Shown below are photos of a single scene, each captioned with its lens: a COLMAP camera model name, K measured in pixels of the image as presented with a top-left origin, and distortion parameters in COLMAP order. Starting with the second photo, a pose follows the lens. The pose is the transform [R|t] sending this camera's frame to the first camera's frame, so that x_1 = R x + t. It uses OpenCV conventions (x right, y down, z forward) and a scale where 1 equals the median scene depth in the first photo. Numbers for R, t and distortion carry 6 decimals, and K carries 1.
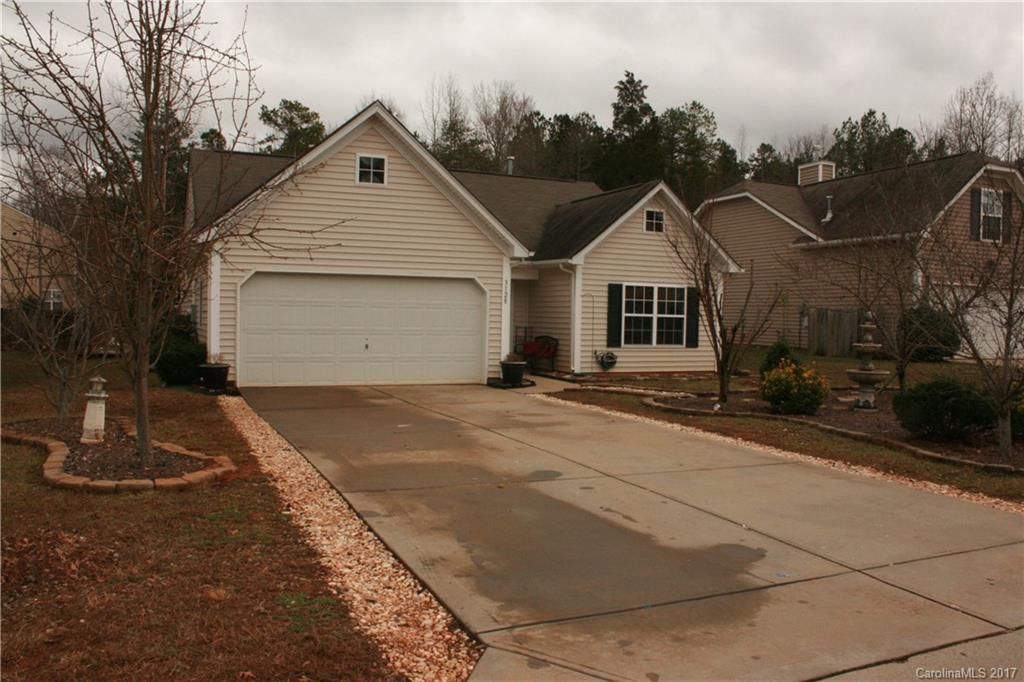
lens RADIAL K [[850.7, 0, 525.2], [0, 850.7, 339.3], [0, 0, 1]] dist [-0.176057, 0.163018]
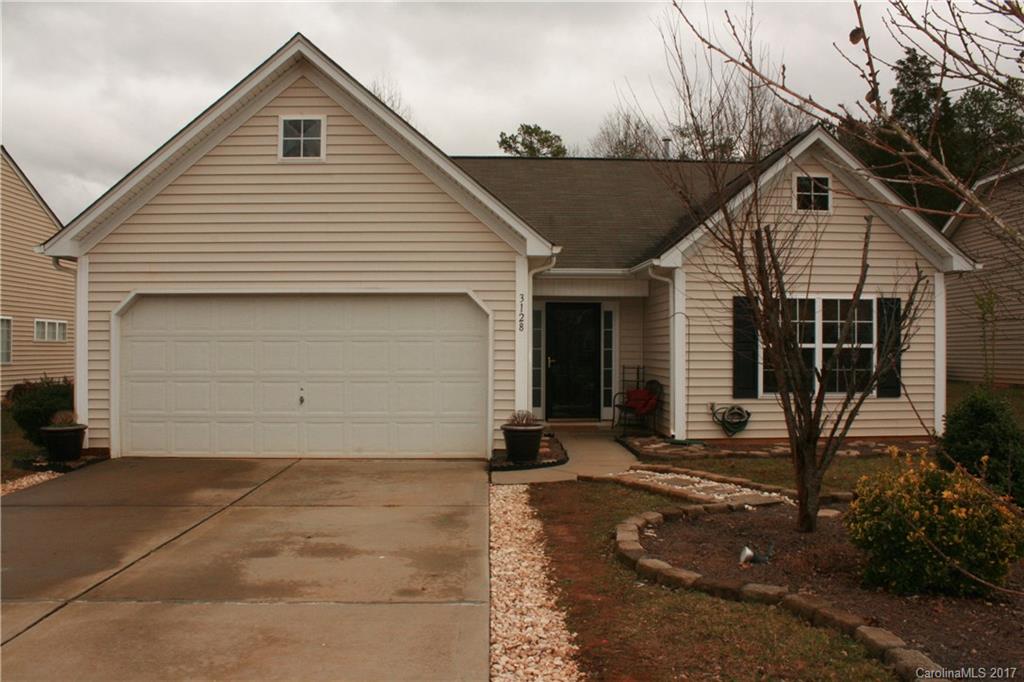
lens RADIAL K [[850.7, 0, 525.2], [0, 850.7, 339.3], [0, 0, 1]] dist [-0.176057, 0.163018]
pose [[0.926980, -0.022772, -0.374419, 0.187625], [0.006448, 0.998975, -0.044793, -0.007186], [0.375055, 0.039108, 0.926177, 0.368522]]
